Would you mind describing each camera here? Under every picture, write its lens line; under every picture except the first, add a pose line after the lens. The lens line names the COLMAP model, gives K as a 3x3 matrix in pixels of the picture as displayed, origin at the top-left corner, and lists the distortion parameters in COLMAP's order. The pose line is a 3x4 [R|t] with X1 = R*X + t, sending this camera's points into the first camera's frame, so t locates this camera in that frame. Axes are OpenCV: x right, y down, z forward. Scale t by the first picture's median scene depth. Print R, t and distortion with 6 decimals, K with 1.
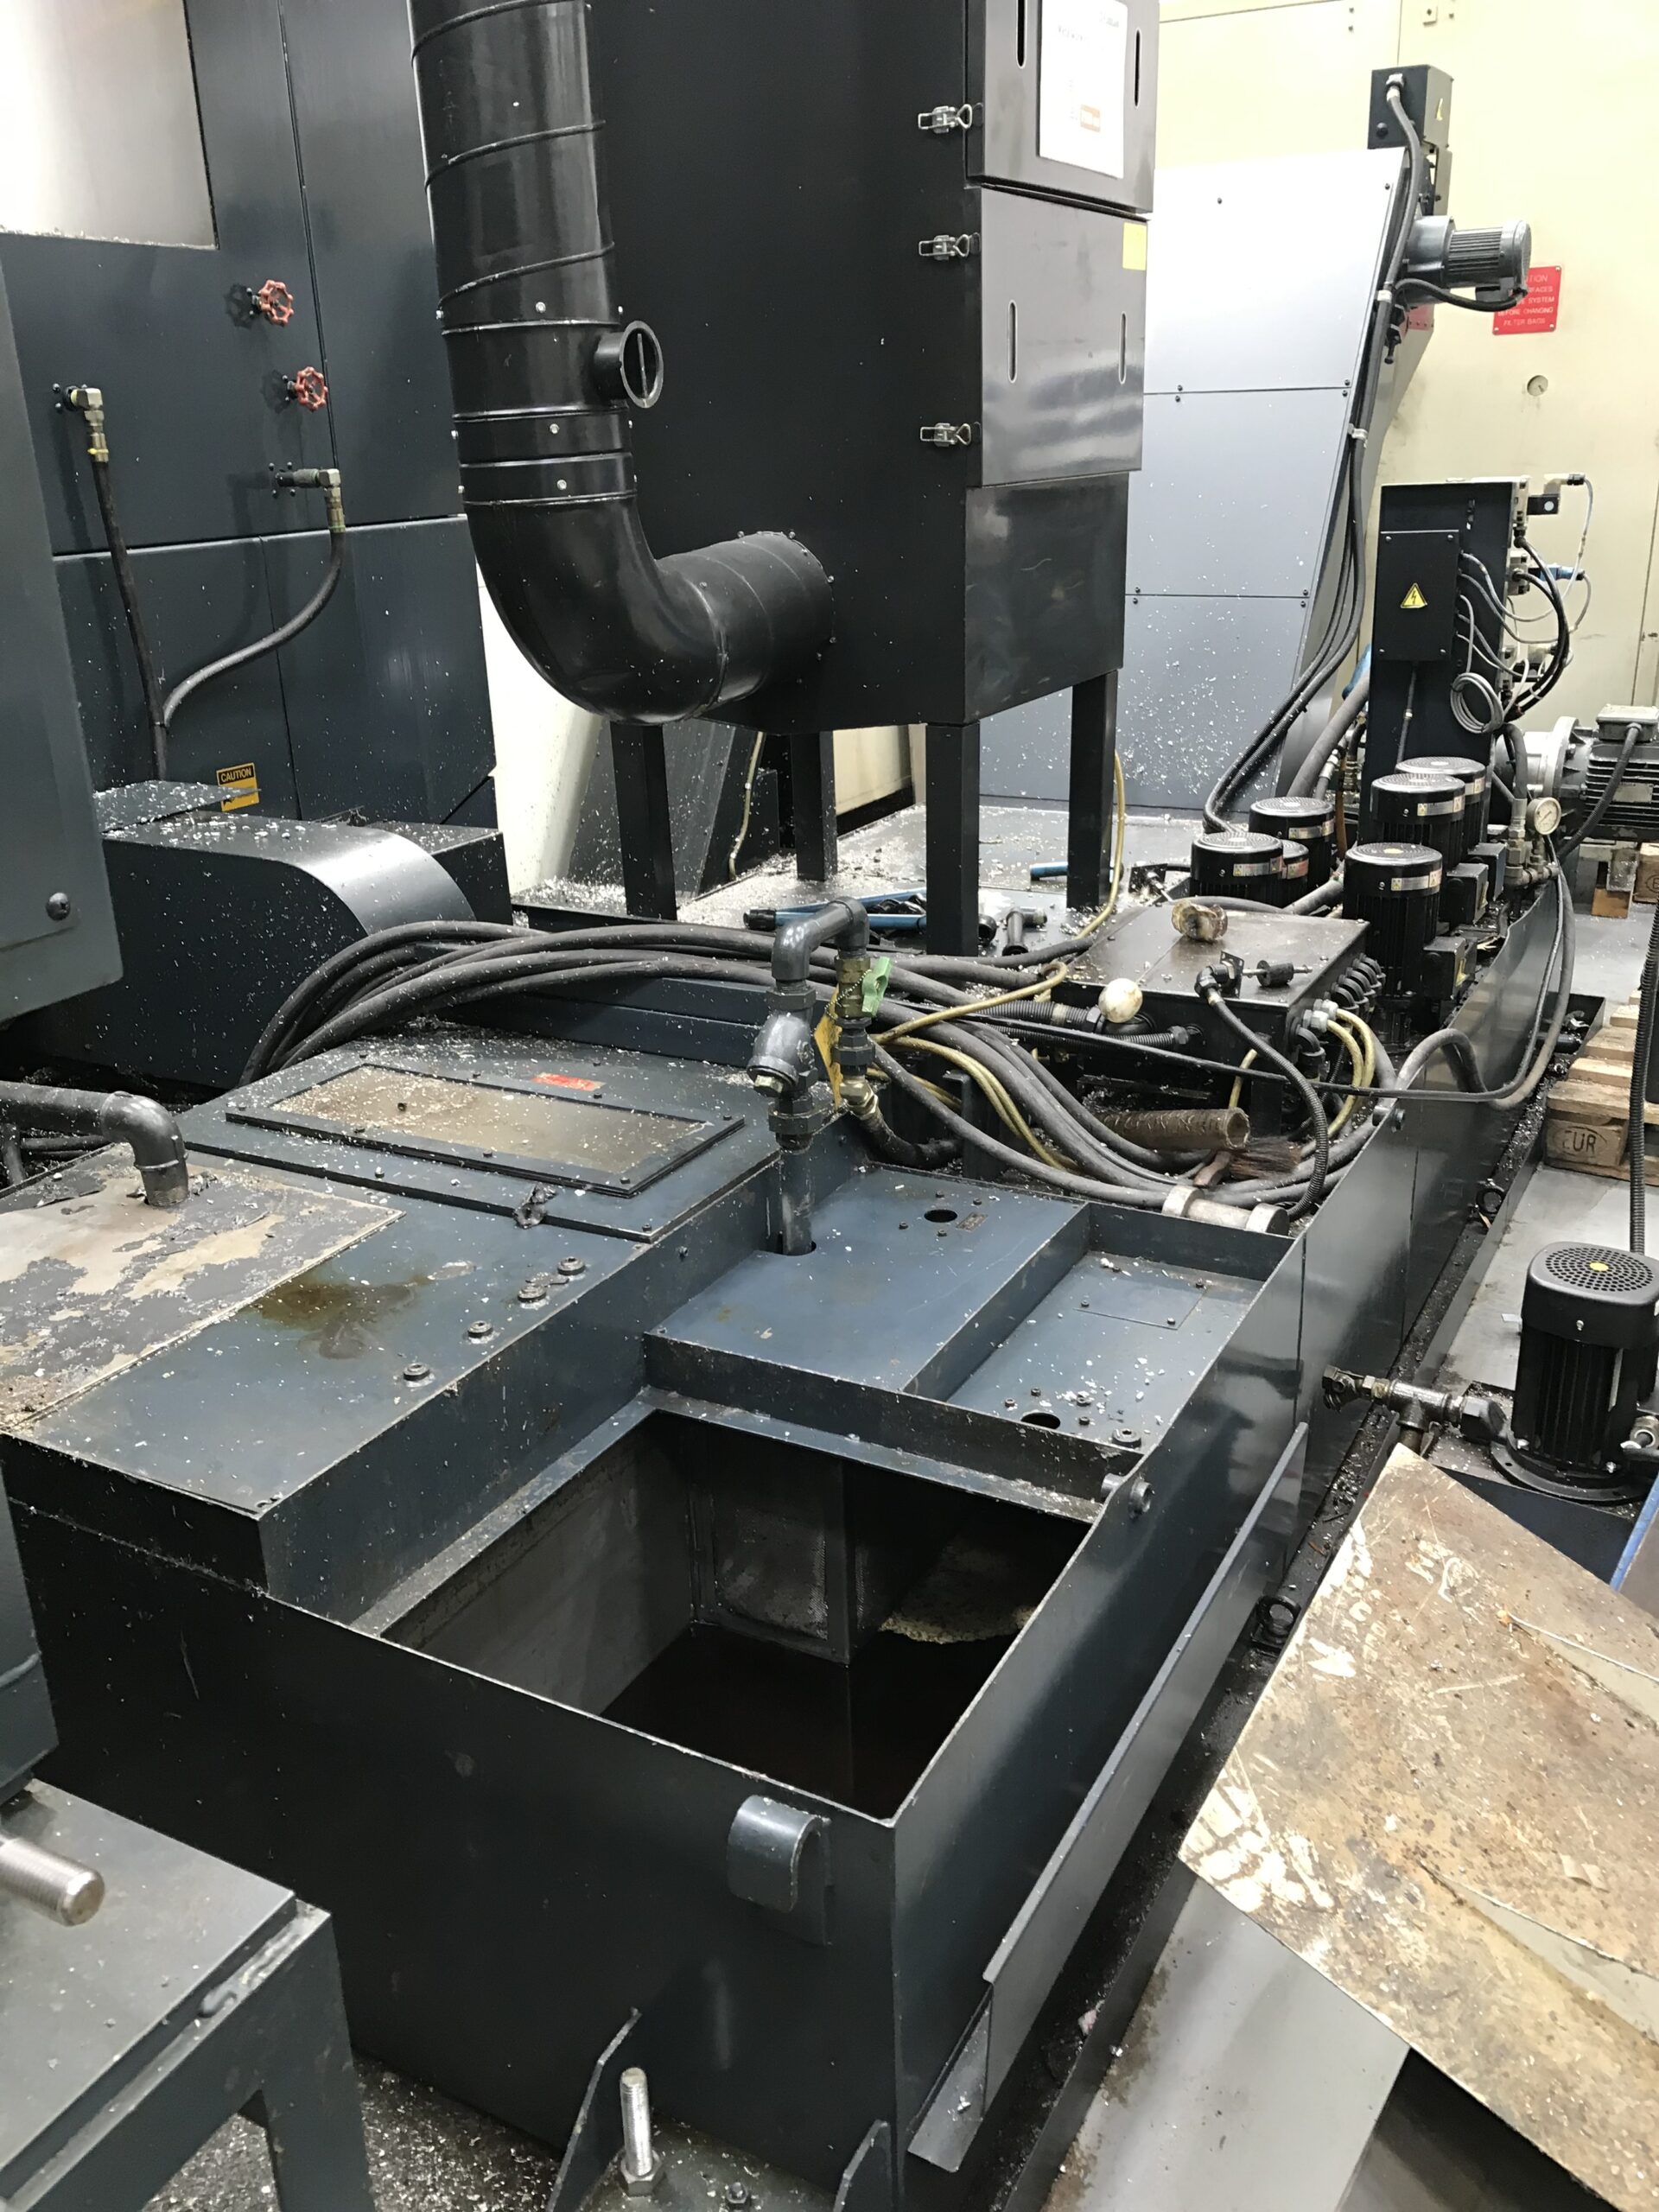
lens RADIAL K [[1816.1, 0, 804.8], [0, 1816.1, 1089.0], [0, 0, 1]] dist [0.038413, -0.036436]
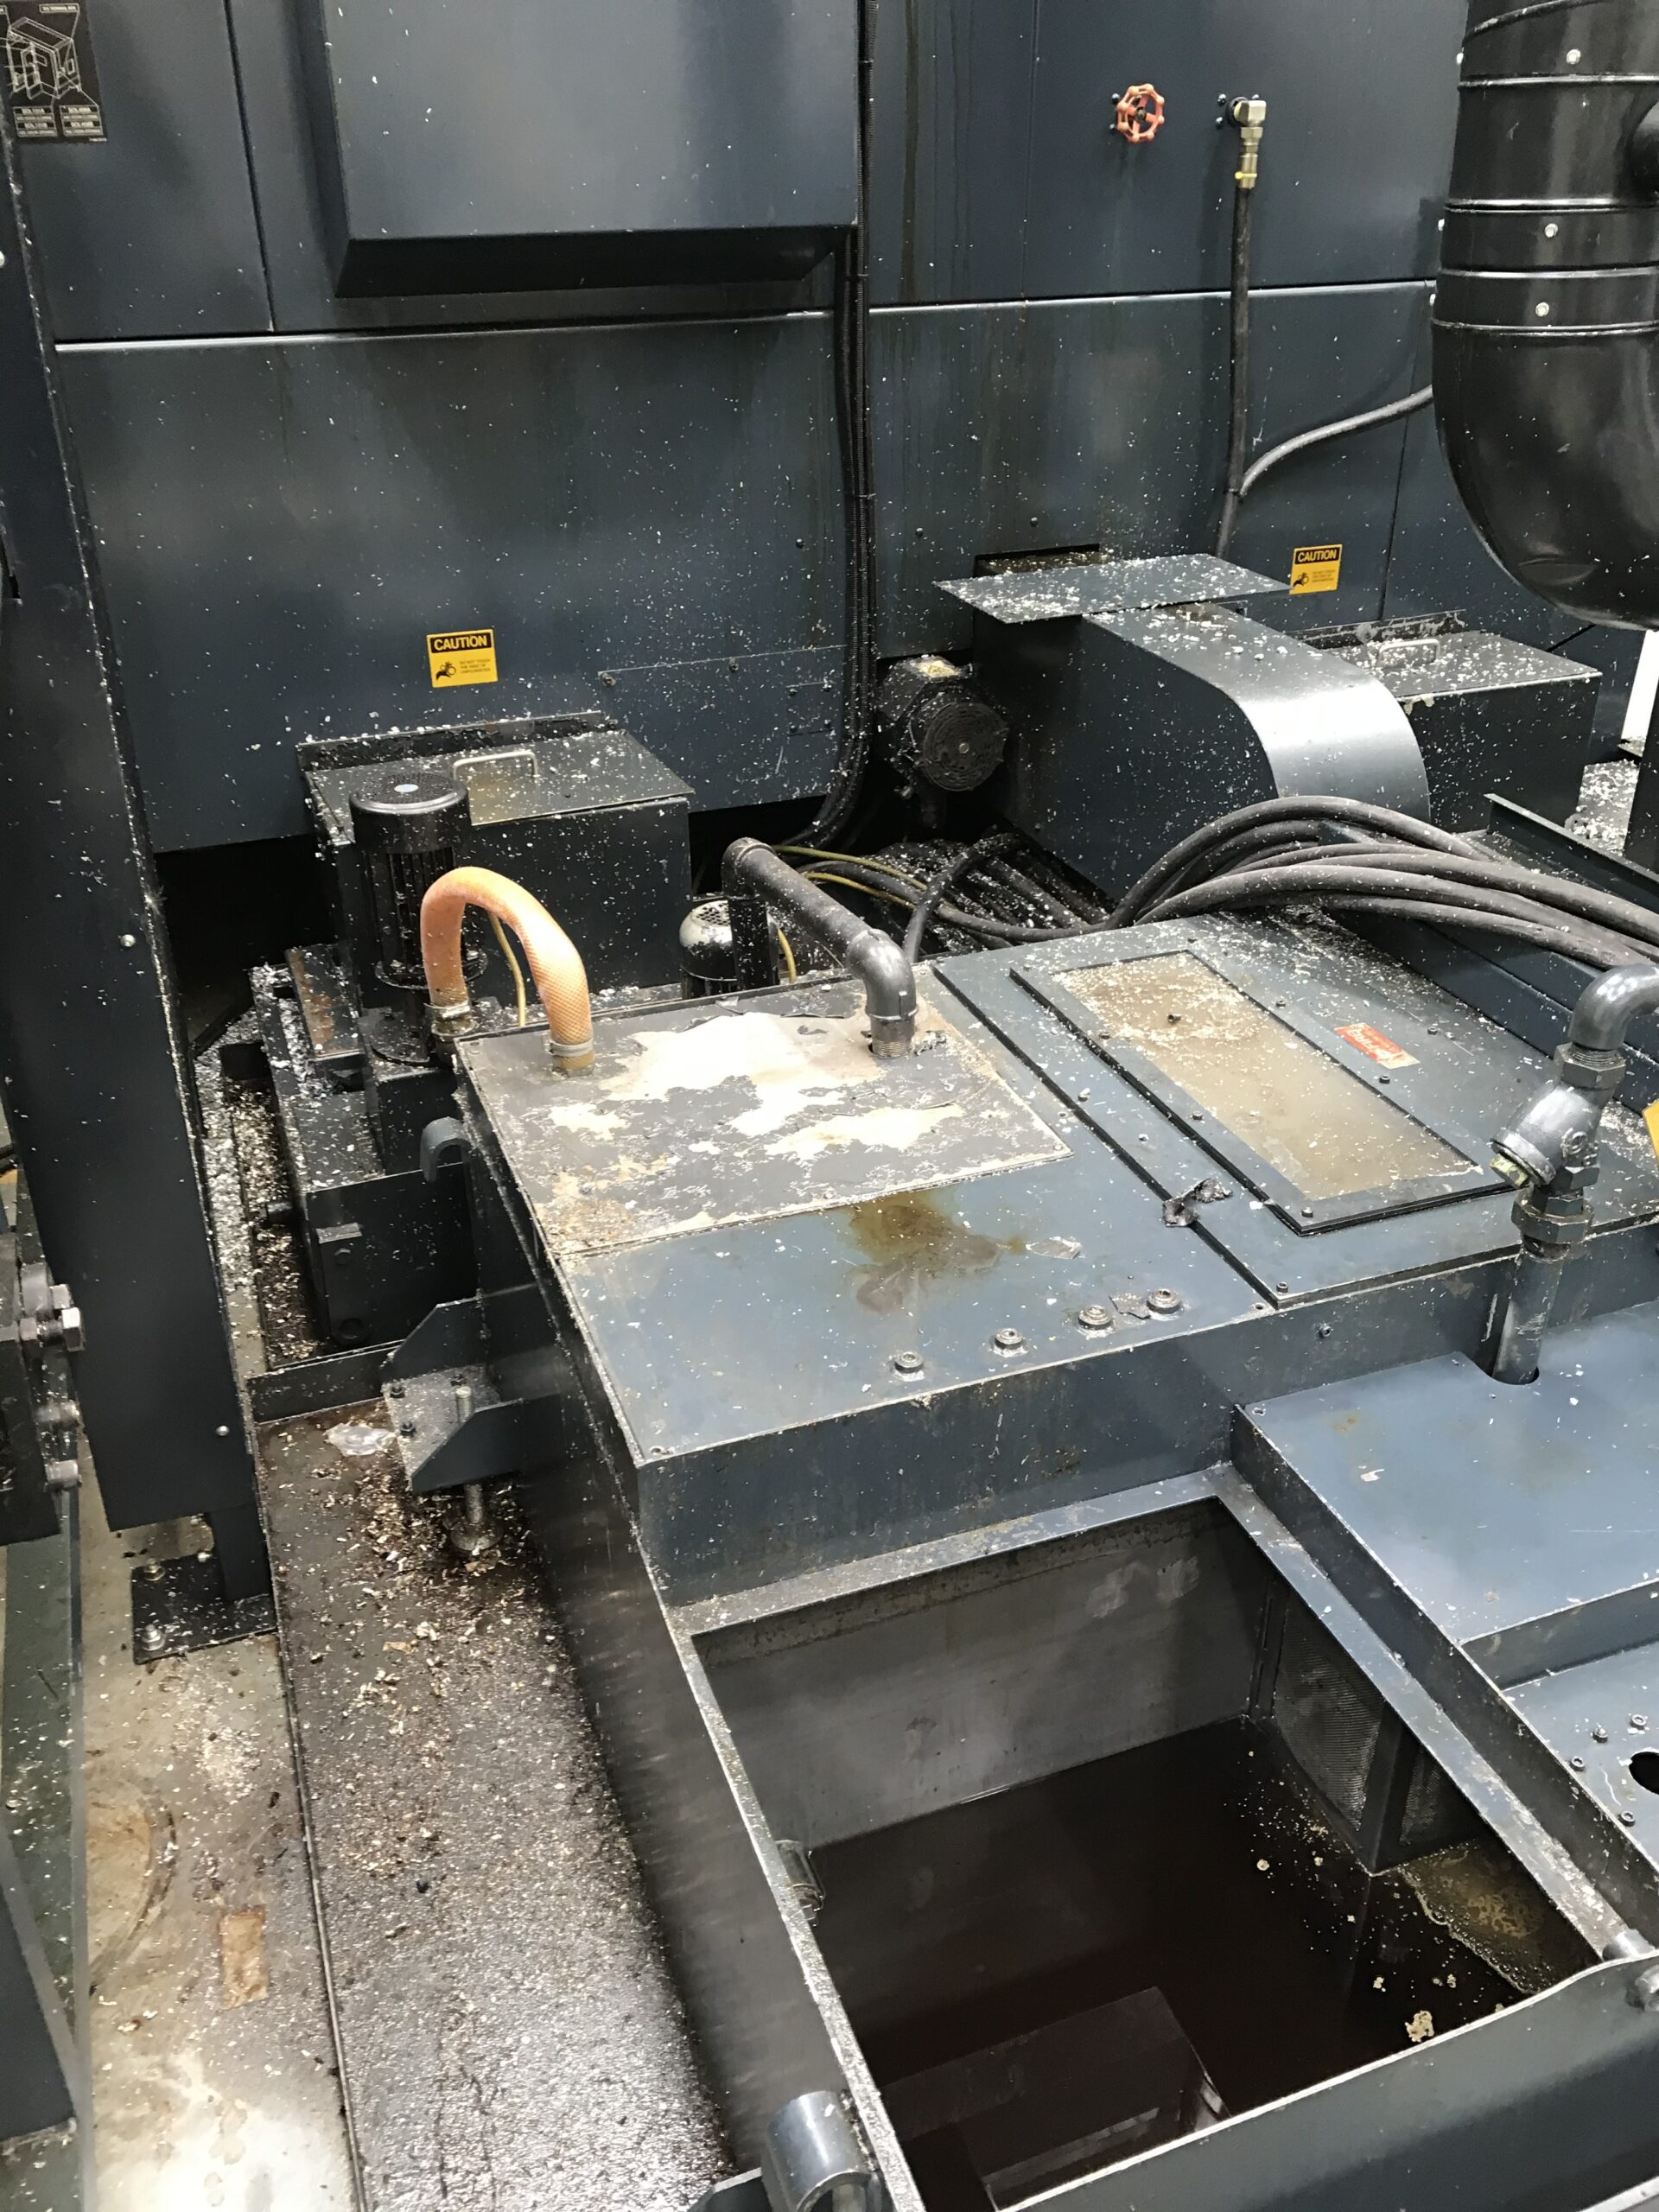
lens RADIAL K [[1799.3, 0, 829.5], [0, 1799.3, 1106.0], [0, 0, 1]] dist [0.044917, -0.068758]
pose [[0.758571, 0.335725, -0.558444, 0.167246], [-0.236640, 0.940473, 0.243949, -0.135925], [0.607101, -0.052902, 0.792862, 0.228390]]
